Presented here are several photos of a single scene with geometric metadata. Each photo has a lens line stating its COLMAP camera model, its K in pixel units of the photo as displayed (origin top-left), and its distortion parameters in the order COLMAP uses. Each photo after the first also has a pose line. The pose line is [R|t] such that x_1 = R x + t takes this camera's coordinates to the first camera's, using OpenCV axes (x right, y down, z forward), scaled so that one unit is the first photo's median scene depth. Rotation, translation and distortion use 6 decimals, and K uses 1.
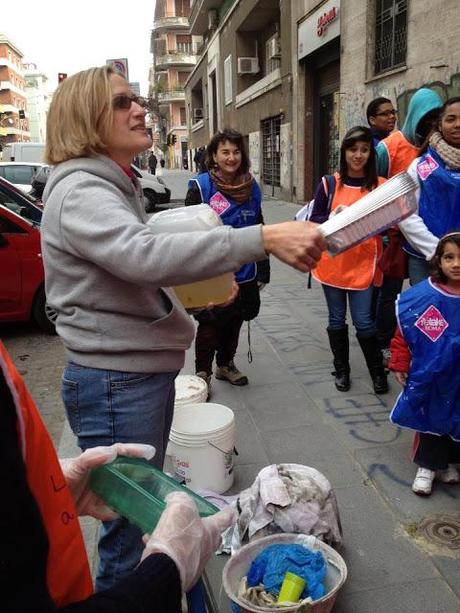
lens RADIAL K [[563.9, 0, 230.0], [0, 563.9, 306.5], [0, 0, 1]] dist [0.133594, -0.270199]
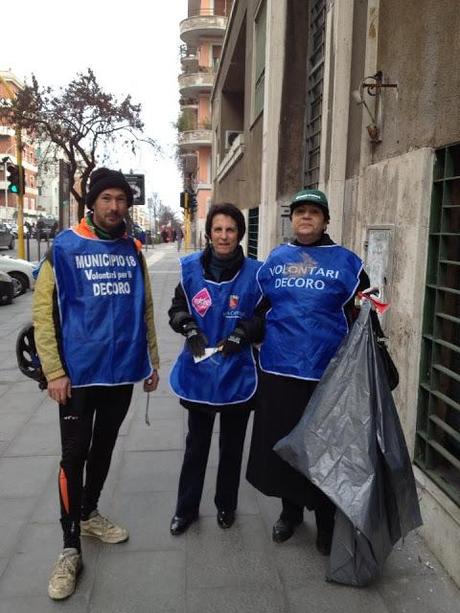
lens RADIAL K [[563.9, 0, 230.0], [0, 563.9, 306.5], [0, 0, 1]] dist [0.133594, -0.270199]
pose [[0.995570, 0.070623, -0.062078, -0.055737], [-0.077581, 0.989984, -0.117955, -0.422364], [0.053126, 0.122248, 0.991077, 1.526592]]
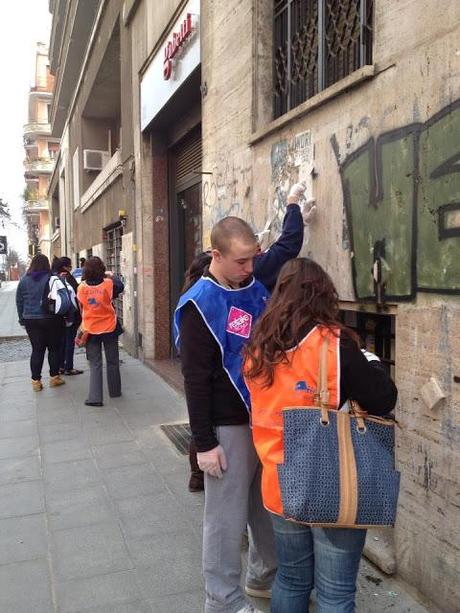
lens RADIAL K [[563.9, 0, 230.0], [0, 563.9, 306.5], [0, 0, 1]] dist [0.133594, -0.270199]
pose [[0.981600, 0.024988, 0.189305, 0.095848], [0.012414, 0.980952, -0.193853, -0.126007], [-0.190543, 0.192636, 0.962593, 0.415714]]
